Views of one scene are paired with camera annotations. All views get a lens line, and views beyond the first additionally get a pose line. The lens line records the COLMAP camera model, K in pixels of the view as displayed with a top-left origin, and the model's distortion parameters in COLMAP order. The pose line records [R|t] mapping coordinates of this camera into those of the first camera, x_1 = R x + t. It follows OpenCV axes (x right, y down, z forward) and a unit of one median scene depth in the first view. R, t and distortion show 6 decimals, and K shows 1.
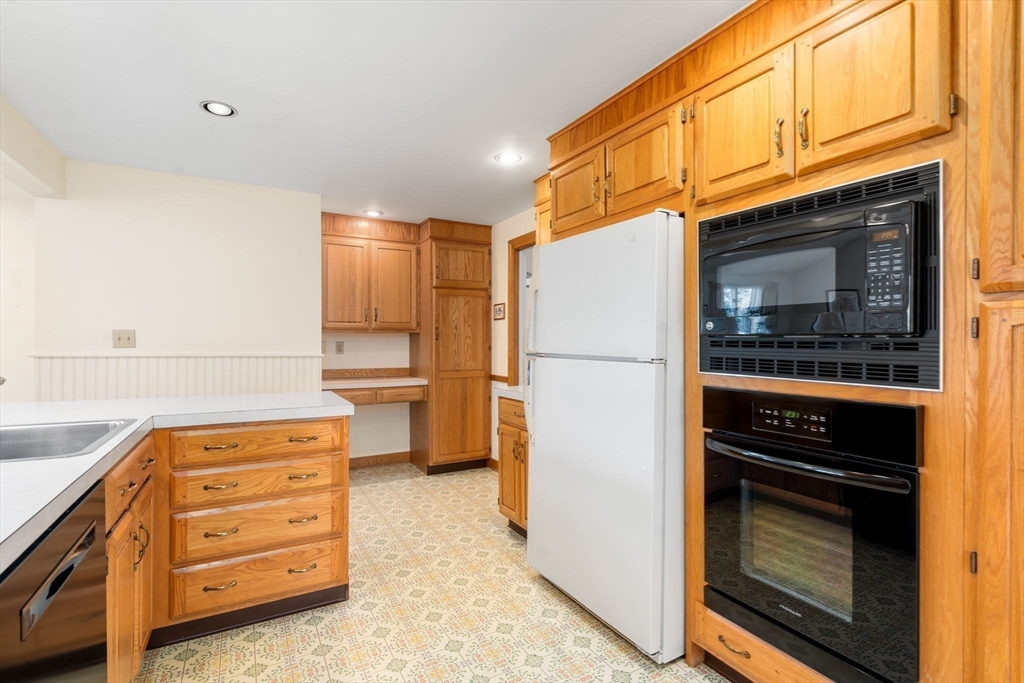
lens RADIAL K [[475.6, 0, 514.7], [0, 475.6, 342.6], [0, 0, 1]] dist [-0.002123, 0.002160]
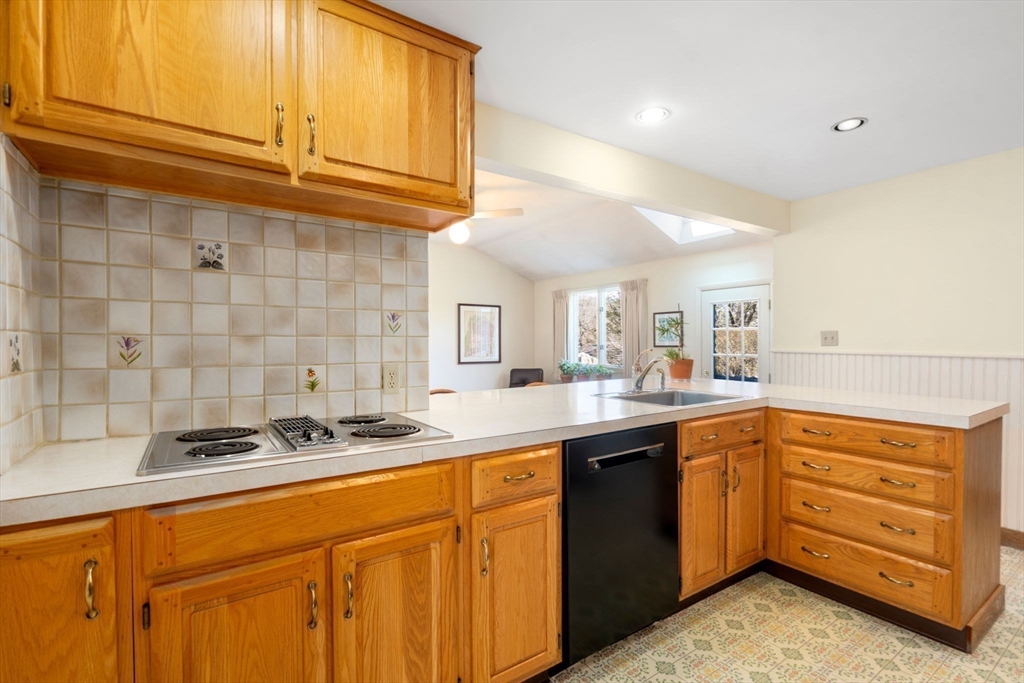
lens RADIAL K [[475.6, 0, 521.6], [0, 475.6, 349.0], [0, 0, 1]] dist [-0.002123, 0.002160]
pose [[0.109280, 0.013796, -0.993915, 0.428010], [0.001097, 0.999901, 0.014000, 0.001623], [0.994010, -0.002620, 0.109255, 0.161798]]
